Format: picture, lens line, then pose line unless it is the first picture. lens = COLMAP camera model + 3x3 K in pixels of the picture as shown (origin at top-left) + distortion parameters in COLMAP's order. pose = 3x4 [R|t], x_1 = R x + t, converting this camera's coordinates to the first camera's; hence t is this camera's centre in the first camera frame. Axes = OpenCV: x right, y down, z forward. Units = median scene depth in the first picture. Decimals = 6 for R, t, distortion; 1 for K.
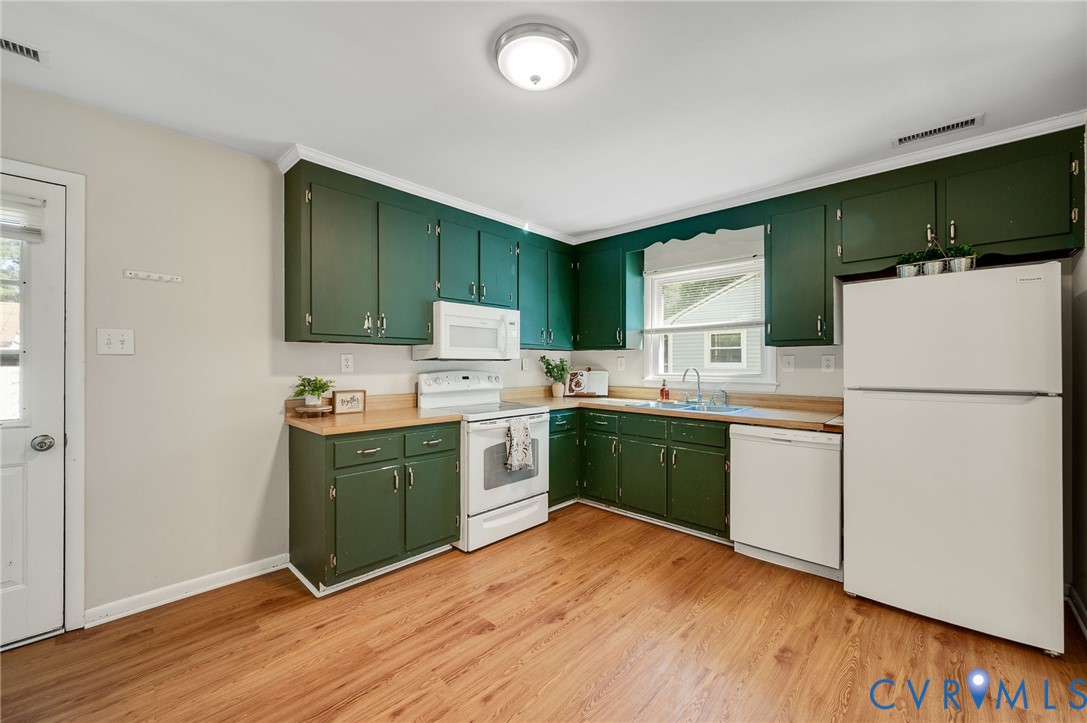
lens RADIAL K [[430.2, 0, 547.5], [0, 430.2, 365.4], [0, 0, 1]] dist [0.002980, -0.000453]
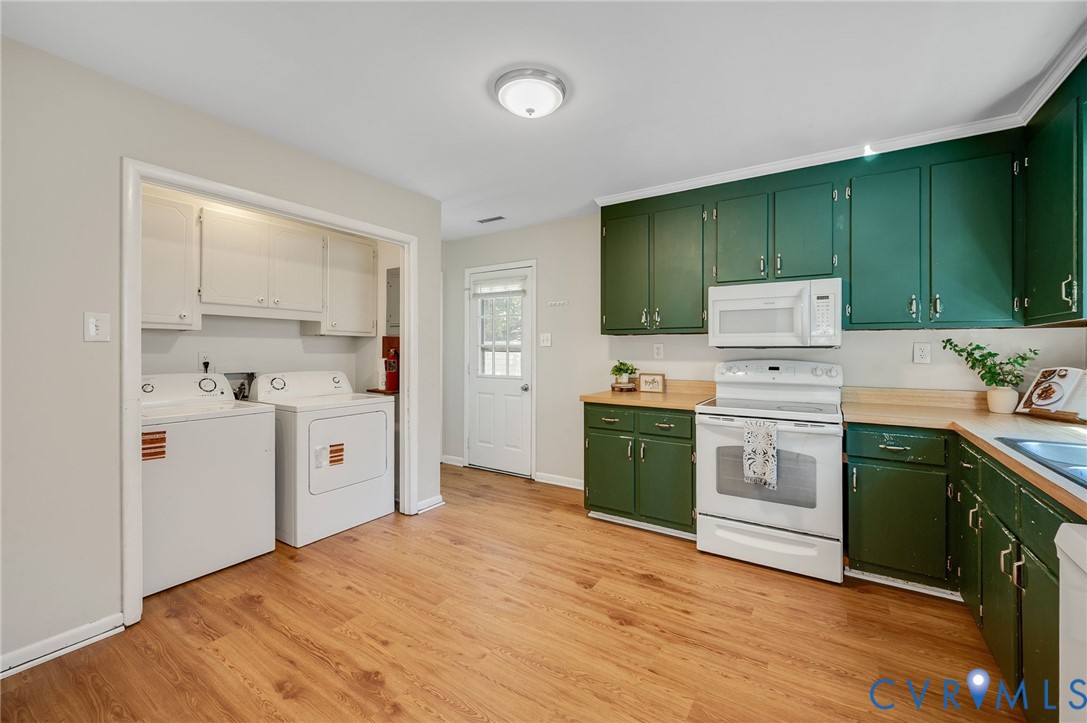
lens RADIAL K [[430.2, 0, 551.4], [0, 430.2, 354.0], [0, 0, 1]] dist [0.002980, -0.000453]
pose [[0.188848, 0.007899, -0.981975, 0.693265], [-0.005839, 0.999959, 0.006921, -0.003693], [0.981989, 0.004427, 0.188887, 0.505516]]
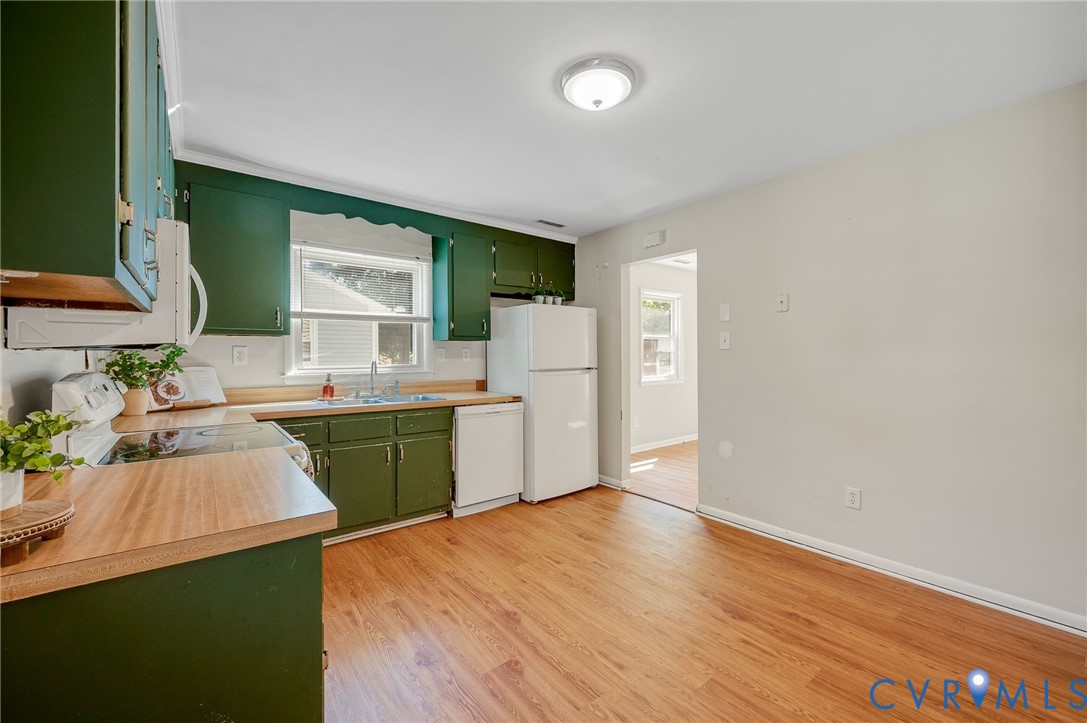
lens RADIAL K [[452.7, 0, 552.7], [0, 452.7, 355.7], [0, 0, 1]] dist [-0.002755, -0.000263]
pose [[0.131400, -0.003461, 0.991323, -0.737663], [0.006477, 0.999976, 0.002632, -0.003462], [-0.991308, 0.006075, 0.131419, 0.584609]]
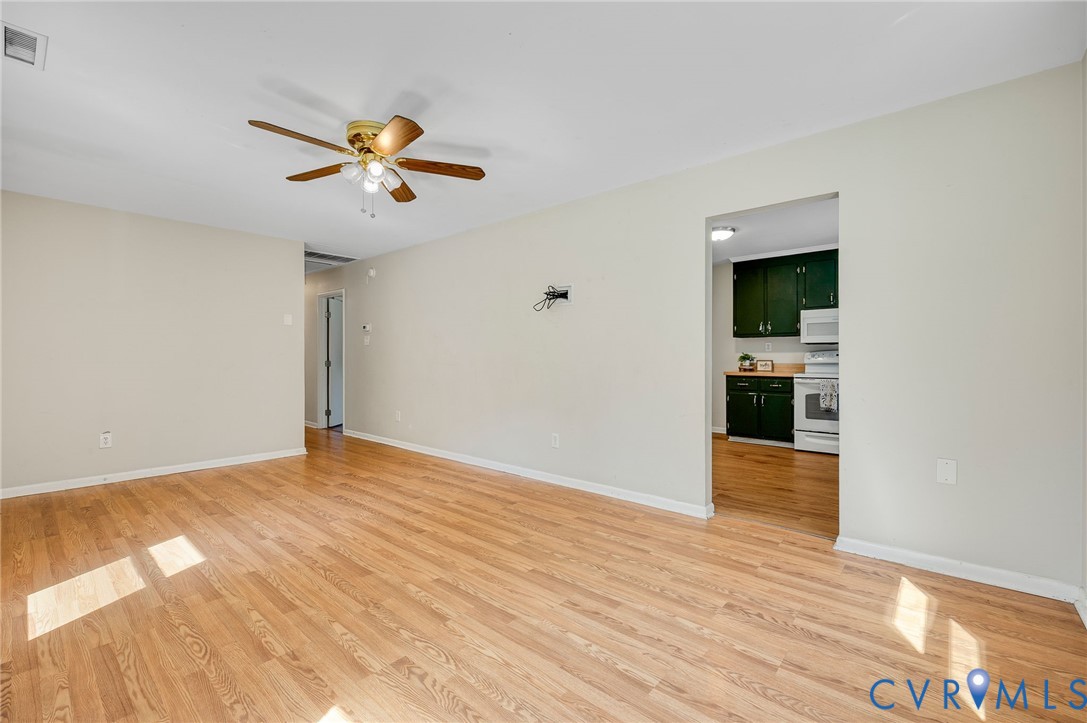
lens RADIAL K [[452.7, 0, 553.0], [0, 452.7, 361.2], [0, 0, 1]] dist [-0.002755, -0.000263]
pose [[0.047610, 0.010952, -0.998806, 1.688719], [-0.002295, 0.999938, 0.010855, 0.043263], [0.998863, 0.001775, 0.047632, -0.113989]]
